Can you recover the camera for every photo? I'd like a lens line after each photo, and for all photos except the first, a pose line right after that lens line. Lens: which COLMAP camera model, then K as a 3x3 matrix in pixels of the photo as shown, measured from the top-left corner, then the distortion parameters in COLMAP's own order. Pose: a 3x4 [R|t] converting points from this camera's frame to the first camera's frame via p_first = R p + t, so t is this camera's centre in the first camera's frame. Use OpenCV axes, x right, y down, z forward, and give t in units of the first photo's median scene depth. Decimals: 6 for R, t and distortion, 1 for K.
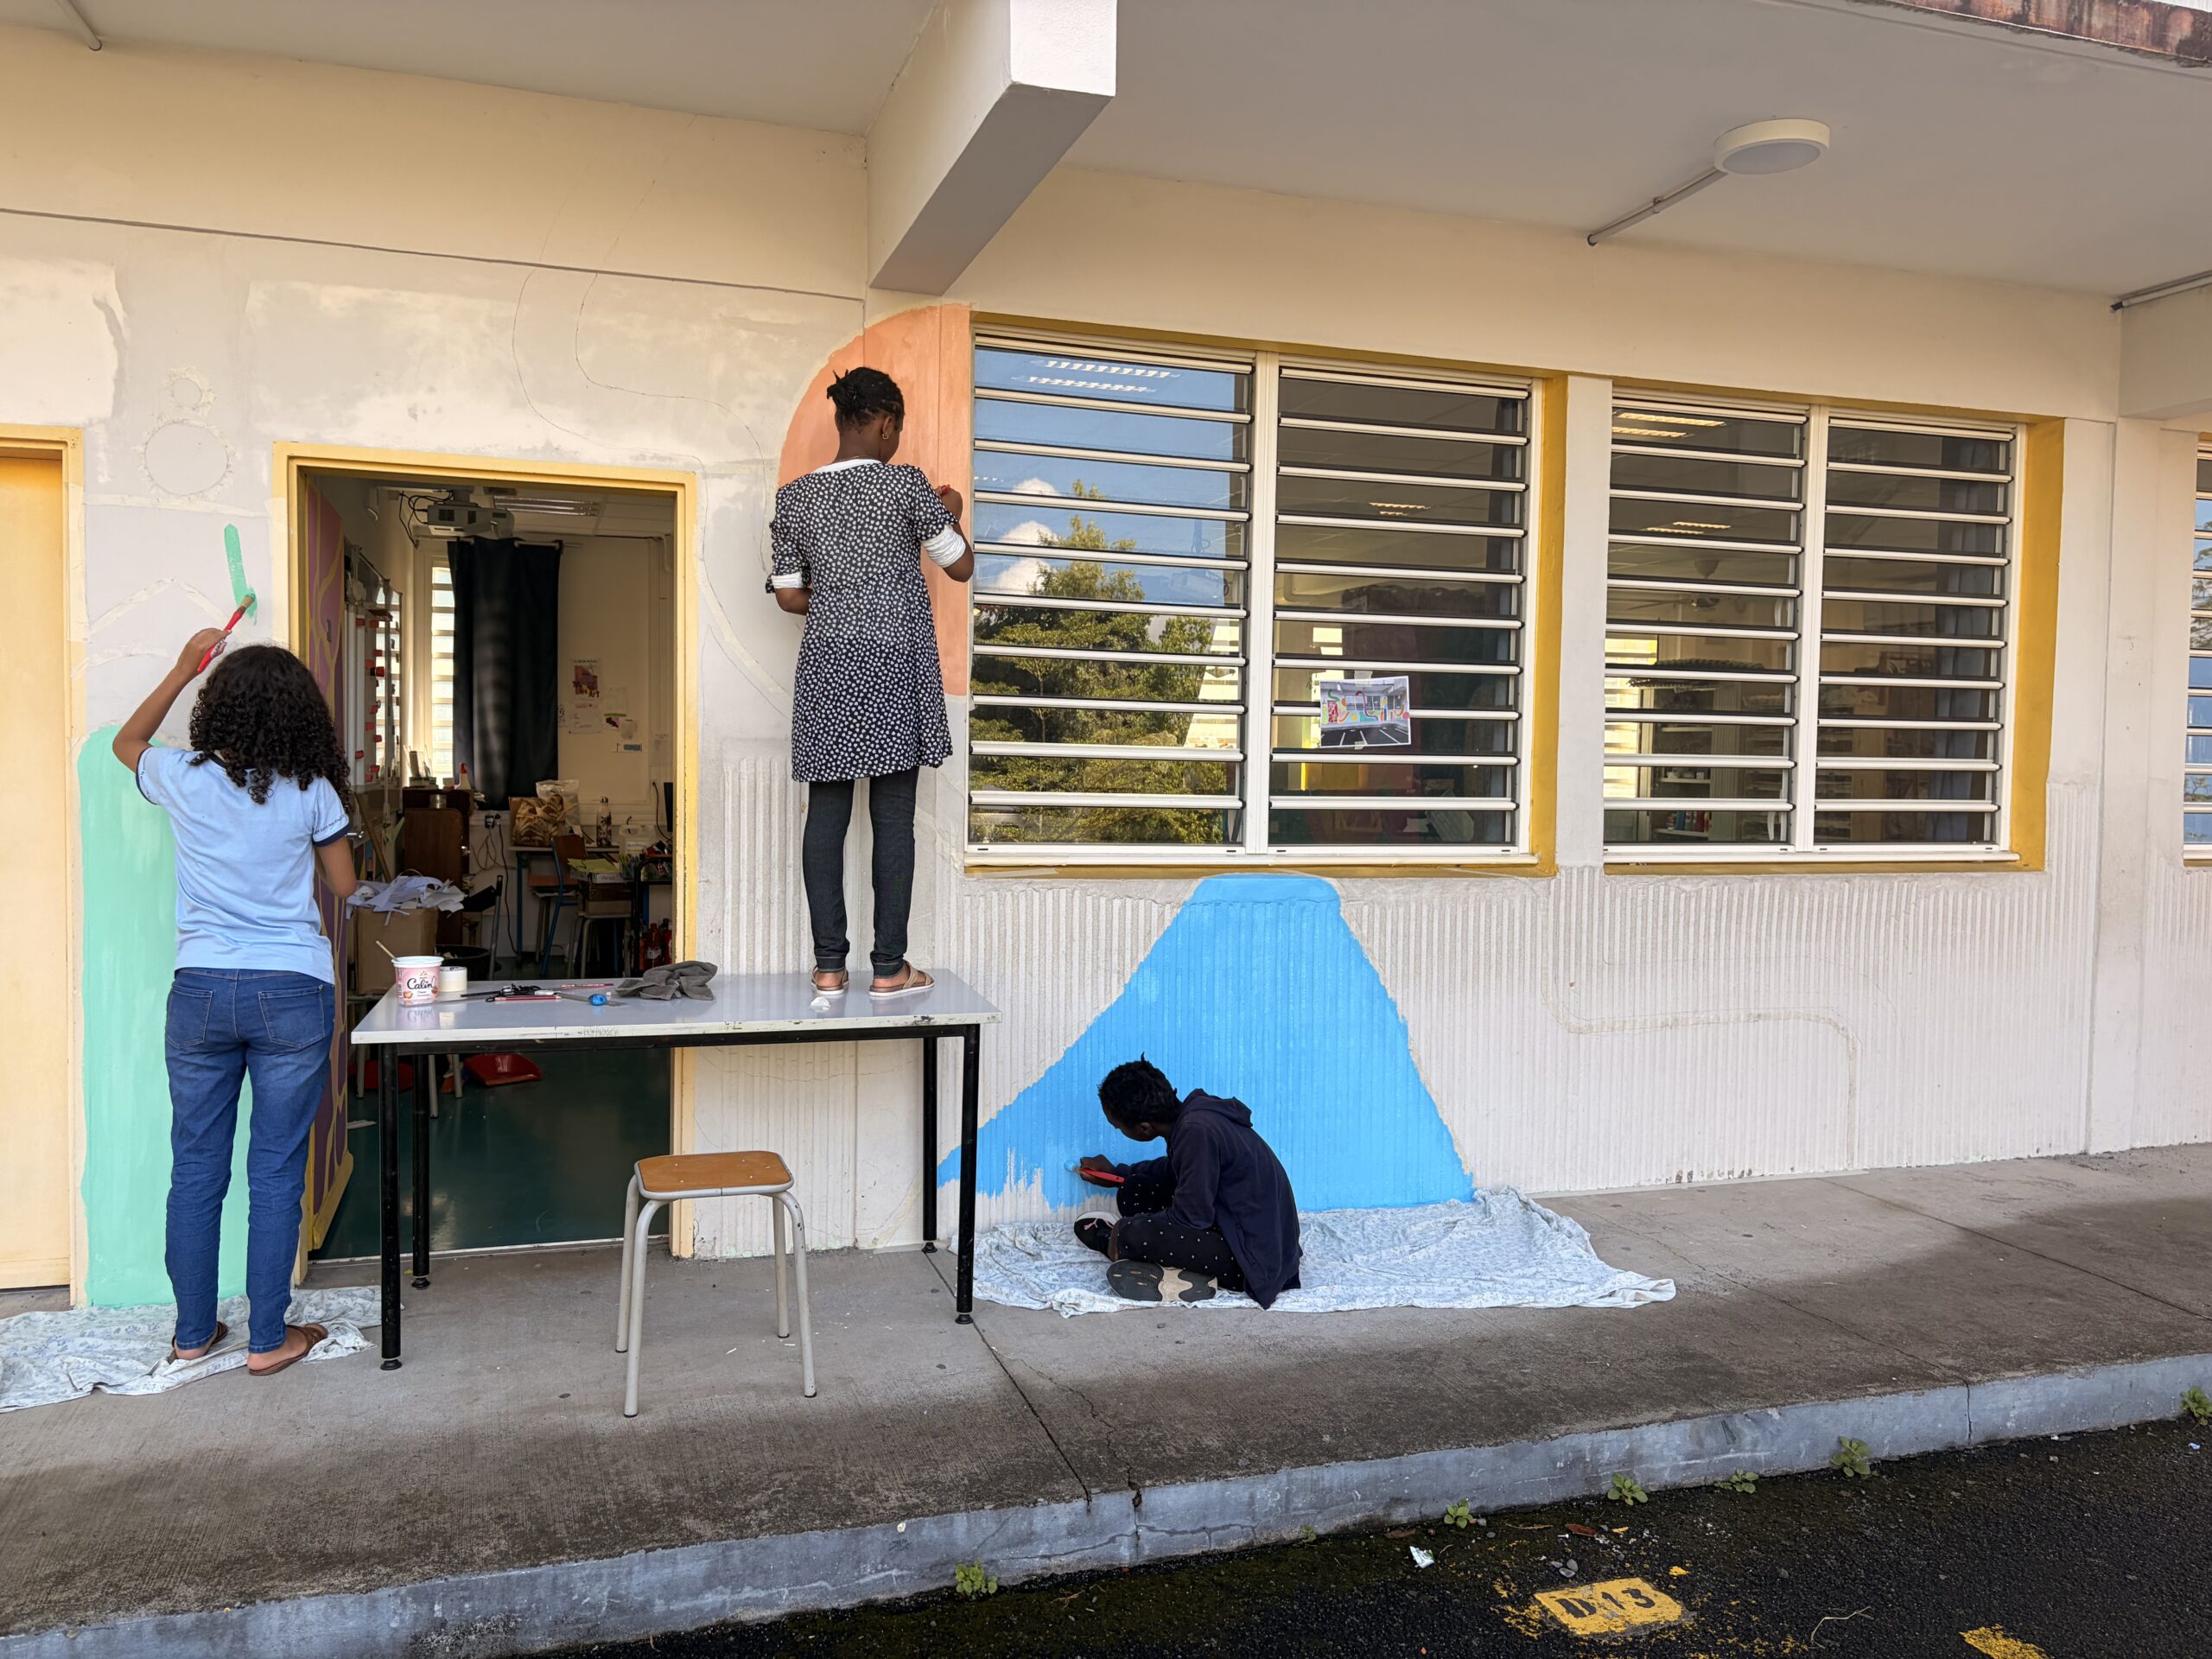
lens RADIAL K [[1662.3, 0, 1099.0], [0, 1662.3, 830.2], [0, 0, 1]] dist [0.041967, -0.033104]
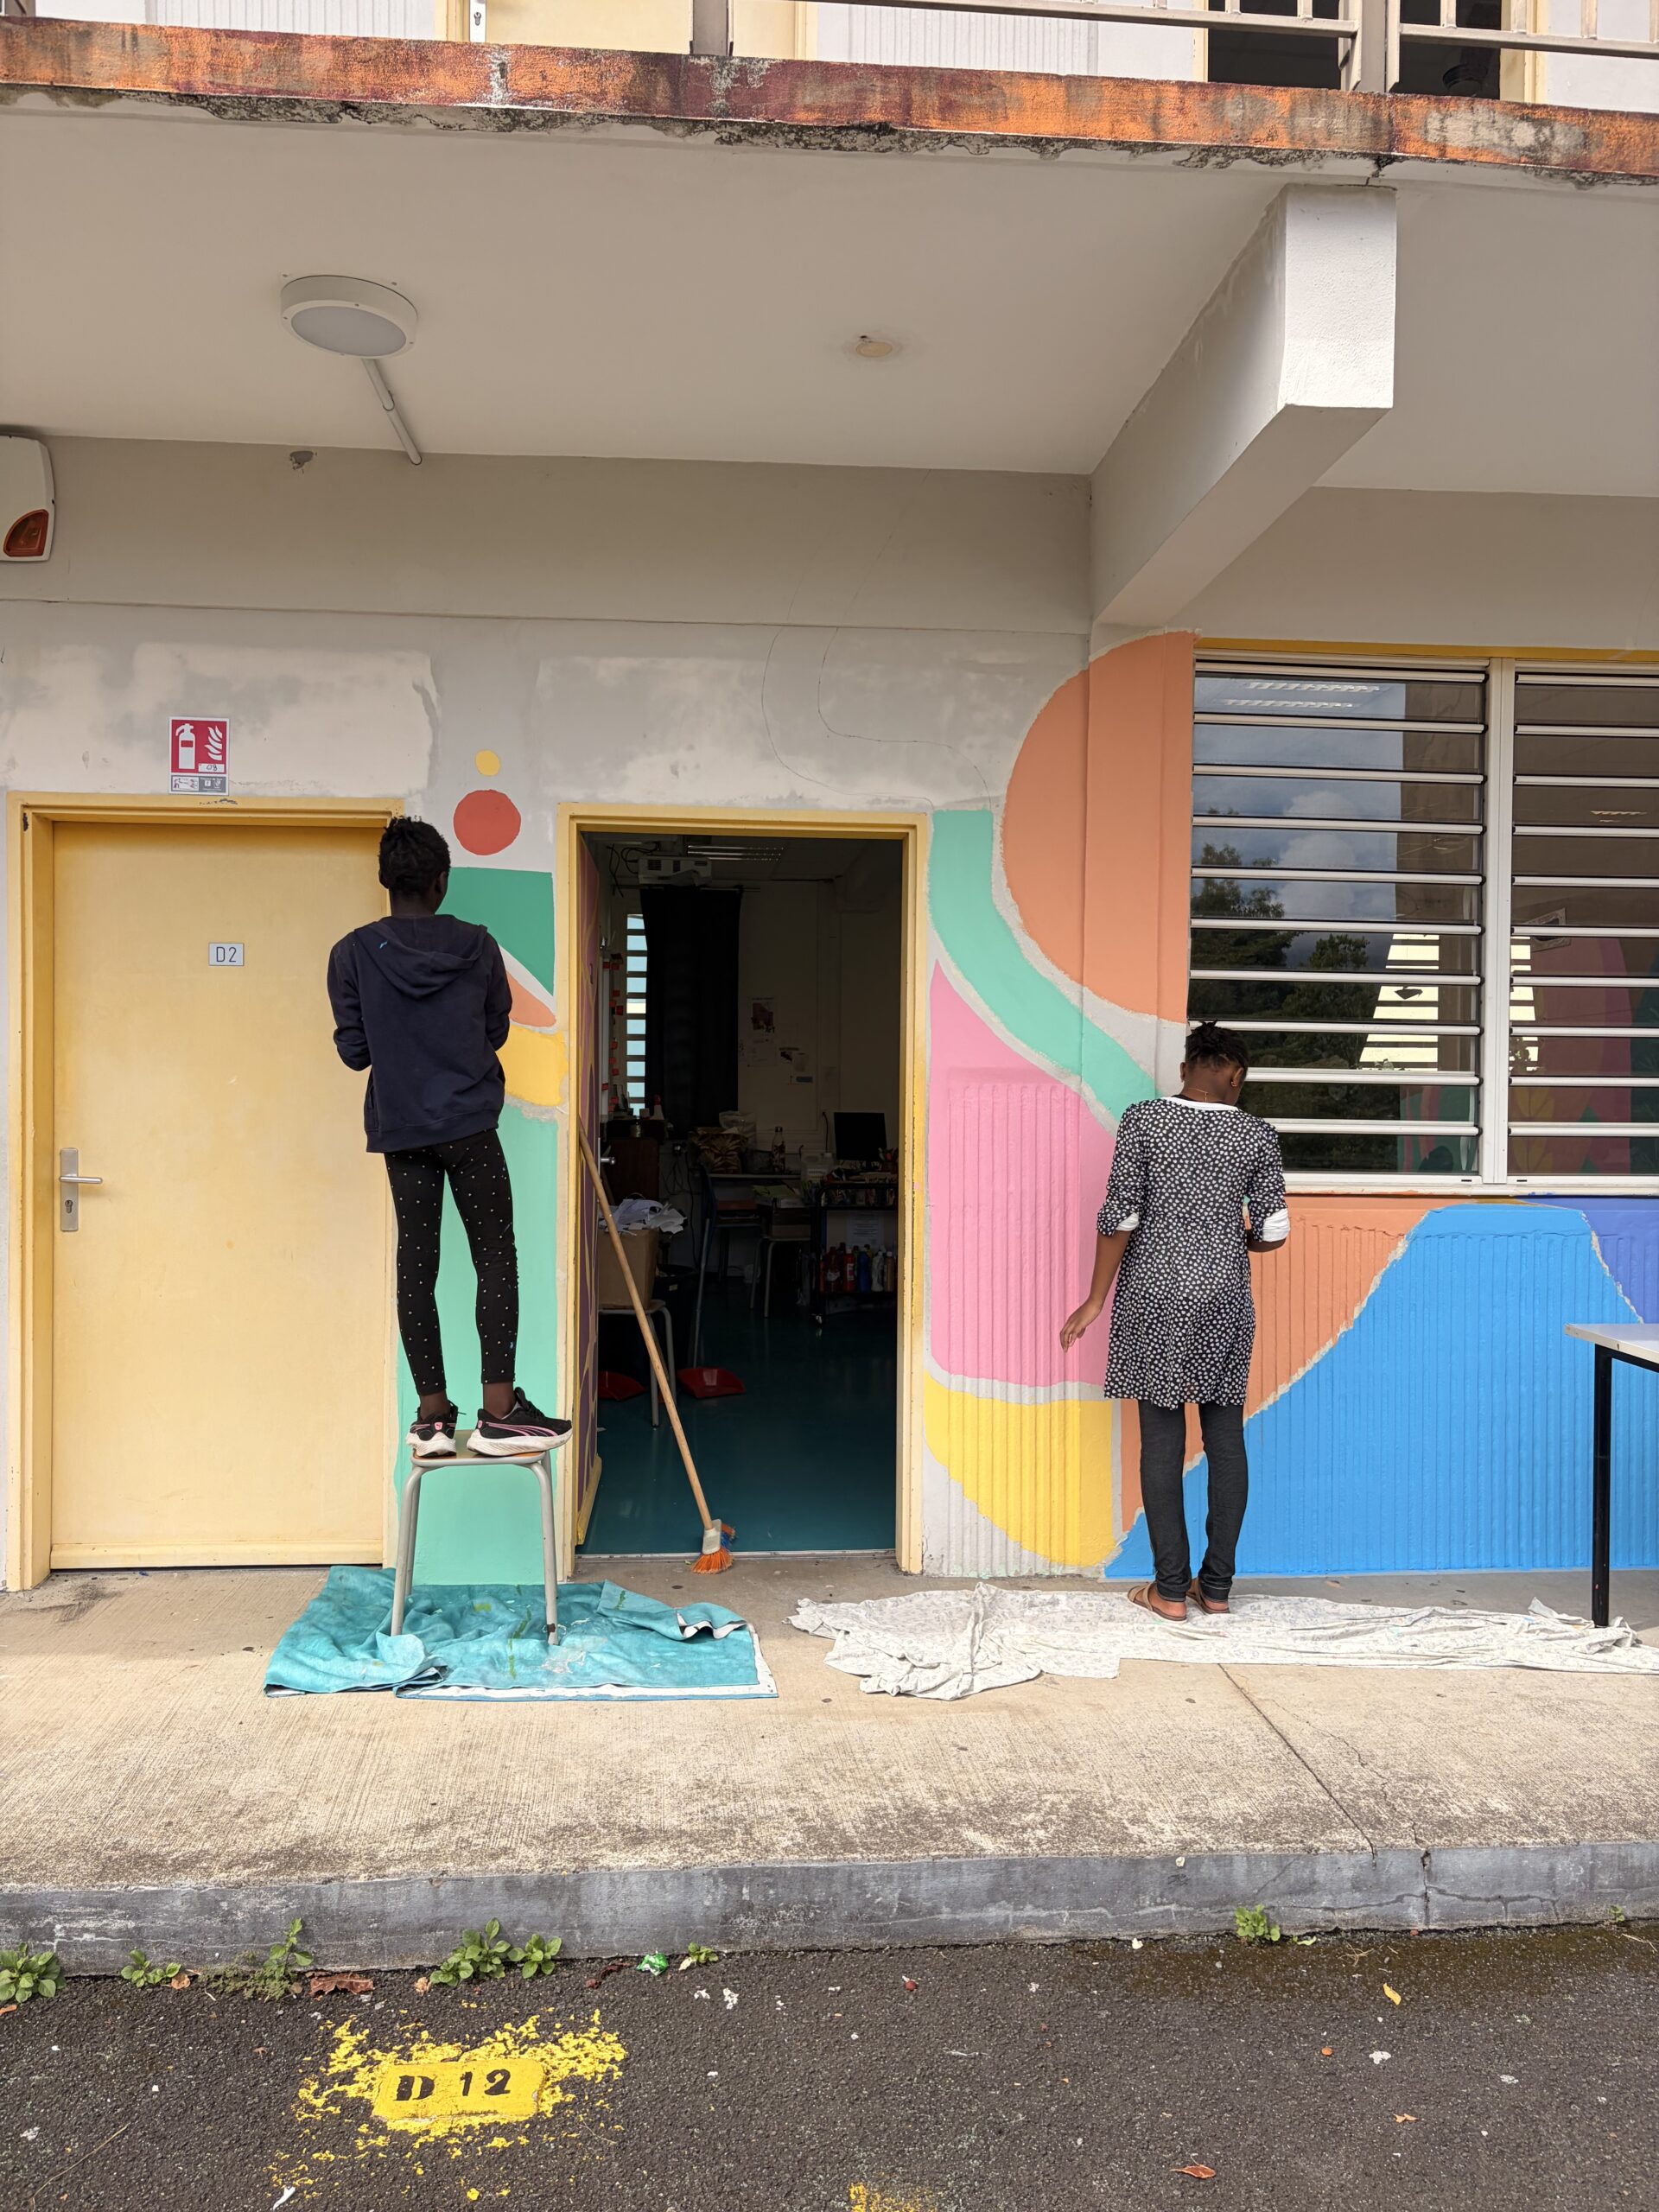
lens RADIAL K [[1662.3, 0, 832.3], [0, 1662.3, 1115.5], [0, 0, 1]] dist [0.041967, -0.033104]
pose [[0.973362, -0.003946, -0.229241, -0.064347], [-0.002147, 0.999651, -0.026324, 0.001754], [0.229265, 0.026115, 0.973014, -0.016048]]
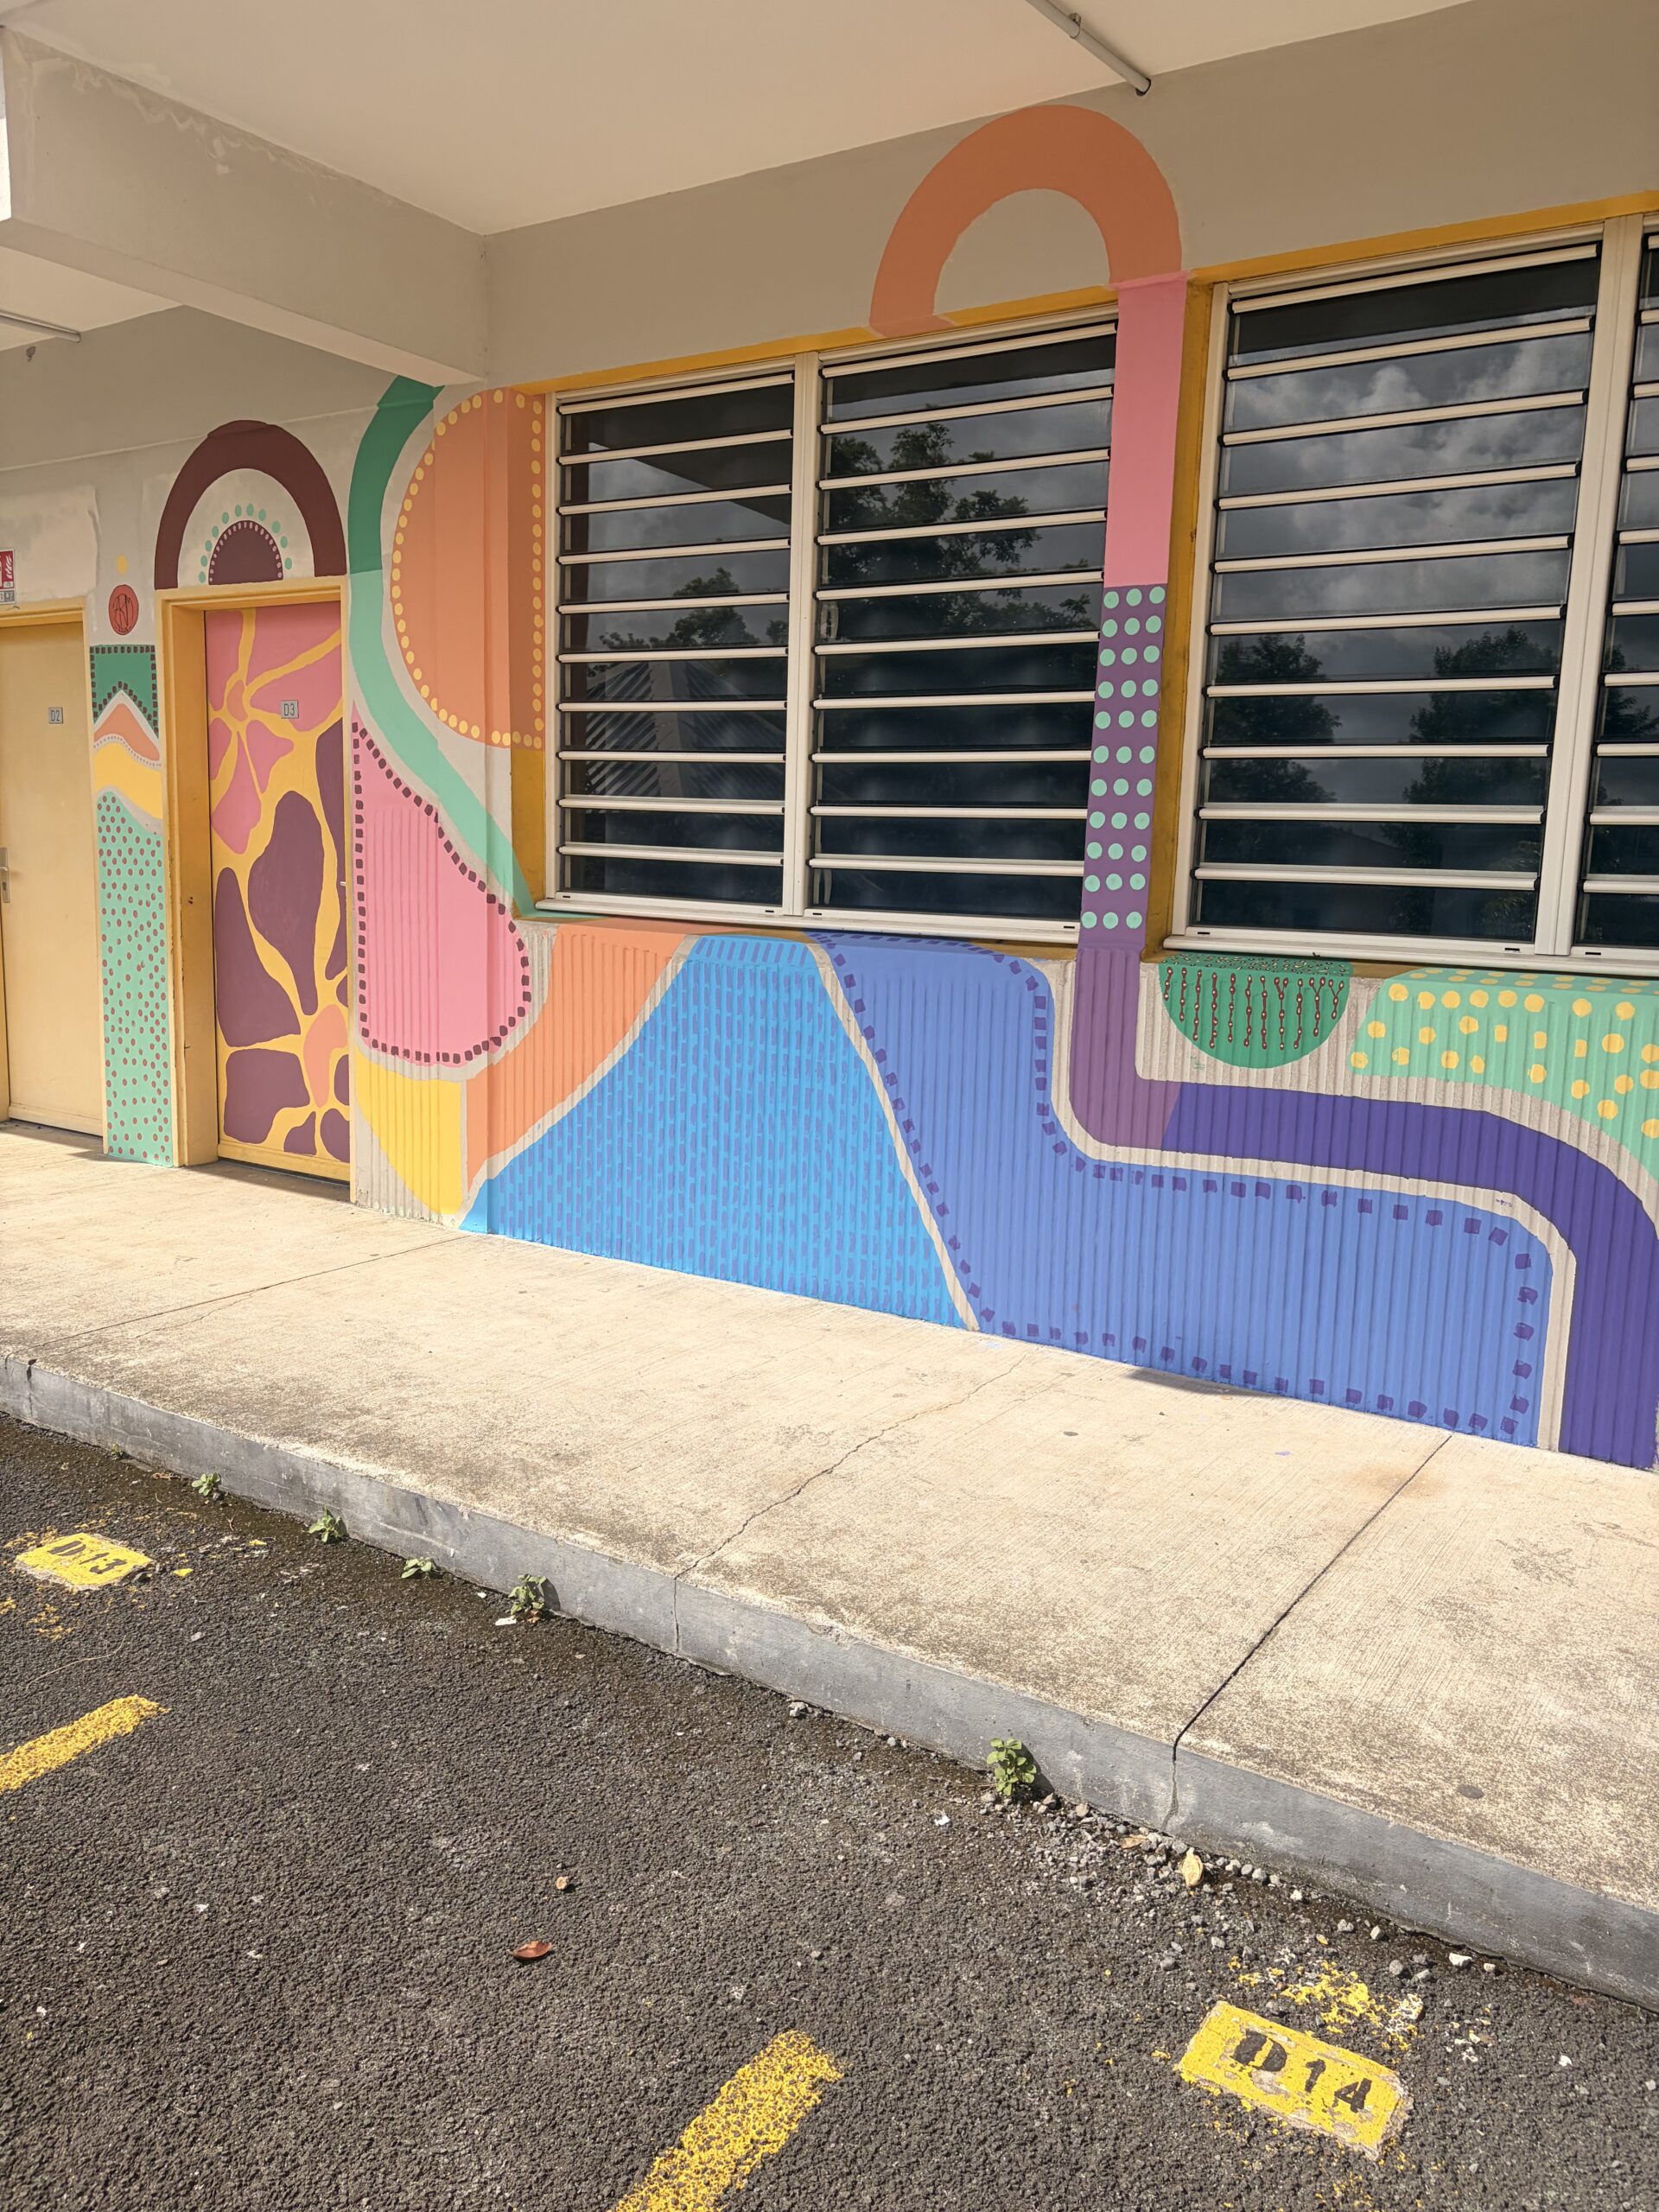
lens RADIAL K [[1662.3, 0, 833.4], [0, 1662.3, 1112.8], [0, 0, 1]] dist [0.041967, -0.033104]
pose [[0.621295, 0.126831, -0.773244, 1.029662], [-0.051361, 0.991283, 0.121327, 0.011908], [0.781891, -0.035665, 0.622394, 0.517935]]
